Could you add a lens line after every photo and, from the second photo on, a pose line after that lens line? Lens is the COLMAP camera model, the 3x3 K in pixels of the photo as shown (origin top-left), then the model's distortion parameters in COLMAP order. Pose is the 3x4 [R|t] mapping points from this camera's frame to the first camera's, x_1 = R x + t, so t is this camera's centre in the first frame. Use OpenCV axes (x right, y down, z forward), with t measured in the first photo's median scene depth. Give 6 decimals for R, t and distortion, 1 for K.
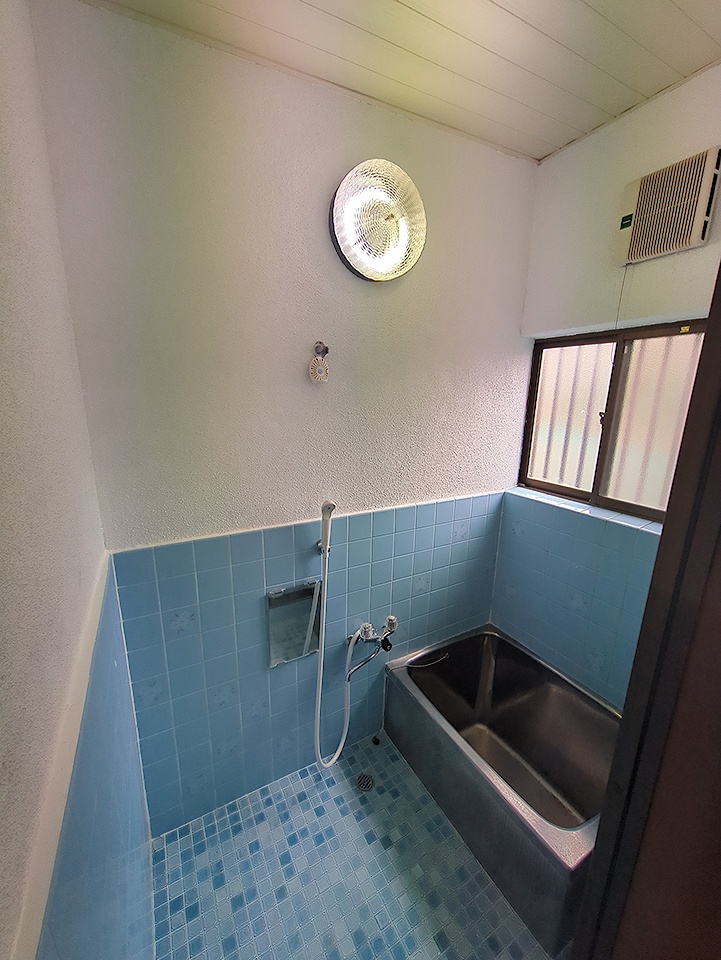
lens RADIAL K [[377.3, 0, 355.8], [0, 377.3, 488.8], [0, 0, 1]] dist [0.005839, -0.000083]
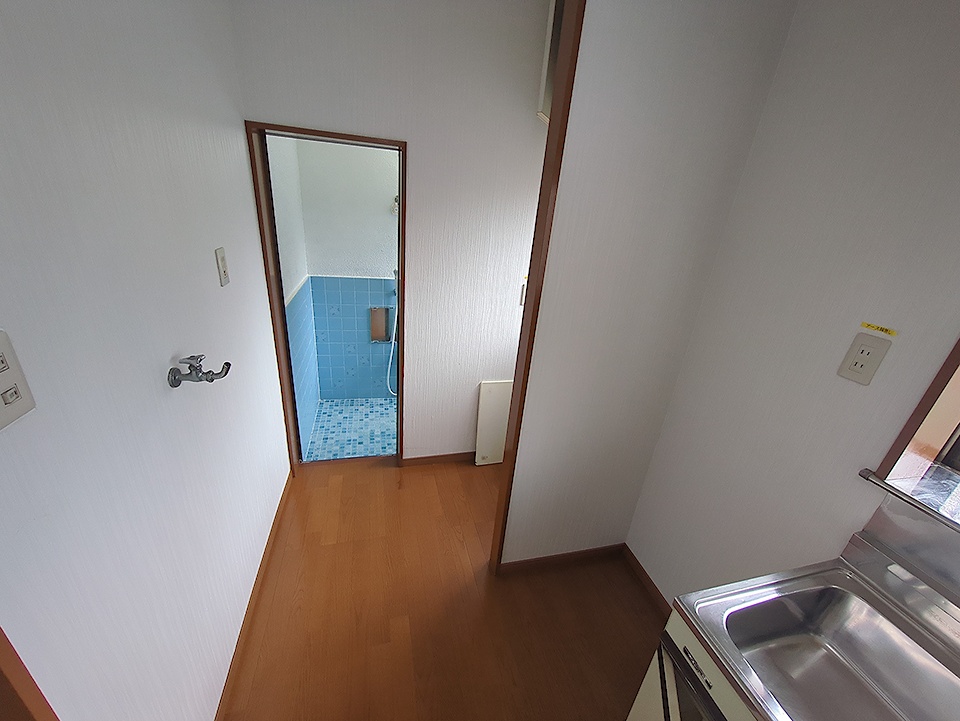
lens RADIAL K [[377.3, 0, 478.4], [0, 377.3, 361.1], [0, 0, 1]] dist [0.005839, -0.000083]
pose [[0.966265, 0.155282, -0.205475, 0.860912], [-0.125679, 0.980653, 0.150081, 0.155143], [0.224804, -0.119194, 0.967086, -1.041184]]
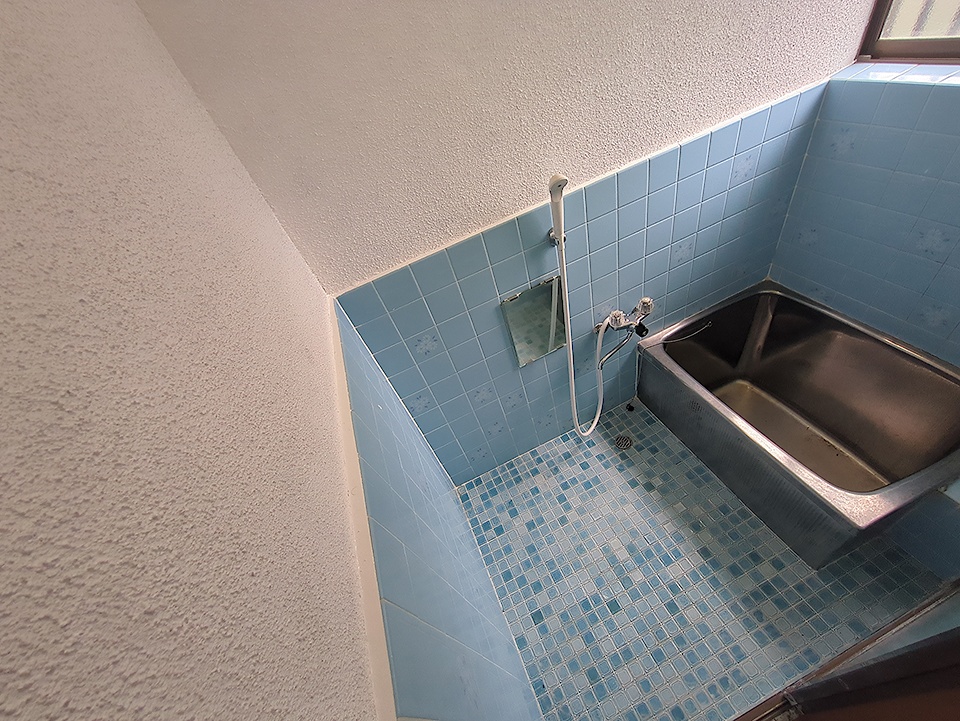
lens RADIAL K [[377.3, 0, 486.5], [0, 377.3, 364.6], [0, 0, 1]] dist [0.005839, -0.000083]
pose [[0.956967, -0.102821, -0.271370, -0.037343], [0.229074, 0.841733, 0.488887, -0.043133], [0.178153, -0.530012, 0.829065, 0.150790]]
